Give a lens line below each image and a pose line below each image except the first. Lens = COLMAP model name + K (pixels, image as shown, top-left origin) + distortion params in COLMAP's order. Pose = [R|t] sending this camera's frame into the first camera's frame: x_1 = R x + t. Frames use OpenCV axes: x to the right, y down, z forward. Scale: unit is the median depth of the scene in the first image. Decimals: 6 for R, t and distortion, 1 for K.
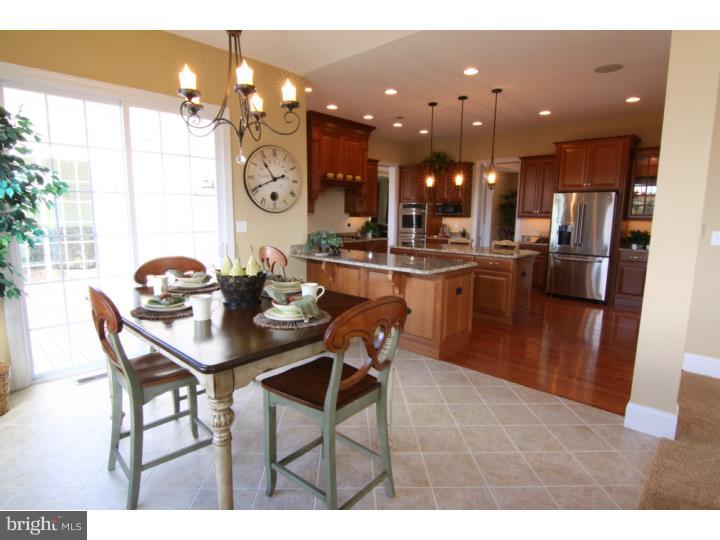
lens RADIAL K [[383.9, 0, 355.8], [0, 383.9, 270.2], [0, 0, 1]] dist [-0.020769, -0.003182]
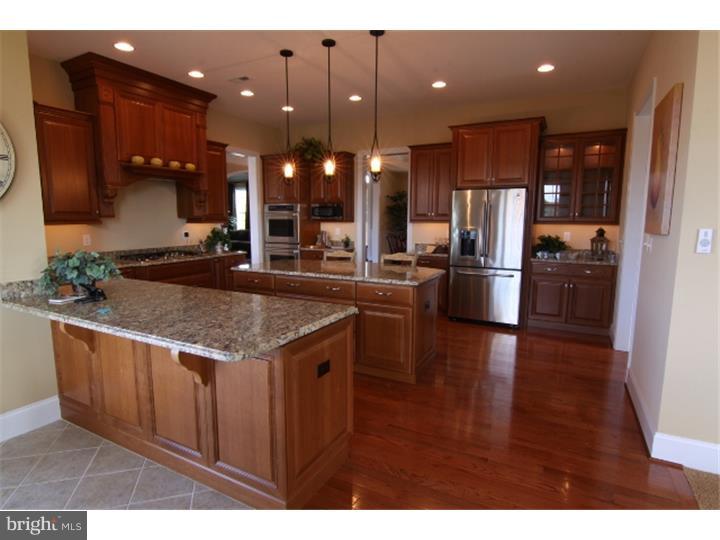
lens RADIAL K [[383.9, 0, 355.8], [0, 383.9, 270.2], [0, 0, 1]] dist [-0.020769, -0.003182]
pose [[0.962143, -0.043310, 0.269081, 0.105350], [0.046262, 0.998919, -0.004638, -0.042403], [-0.268589, 0.016911, 0.963106, 0.289958]]
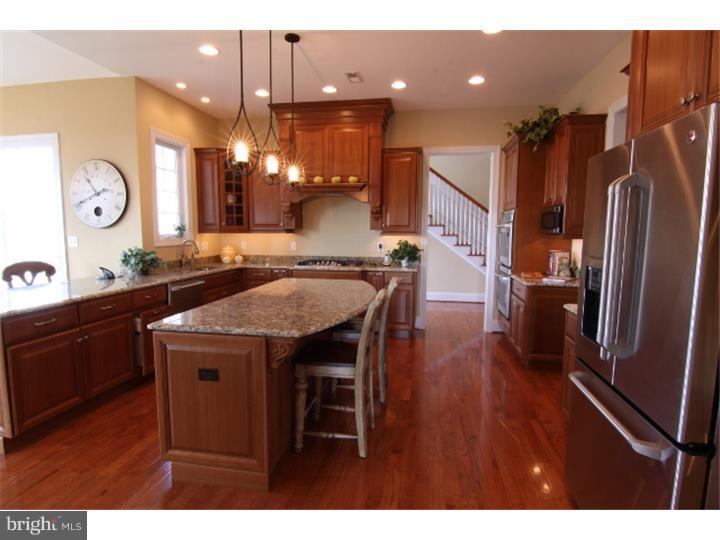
lens RADIAL K [[383.9, 0, 355.8], [0, 383.9, 270.2], [0, 0, 1]] dist [-0.020769, -0.003182]
pose [[0.564516, 0.083433, -0.821194, 0.636085], [-0.123640, 0.992201, 0.015813, -0.094600], [0.816109, 0.092605, 0.570430, 0.668216]]
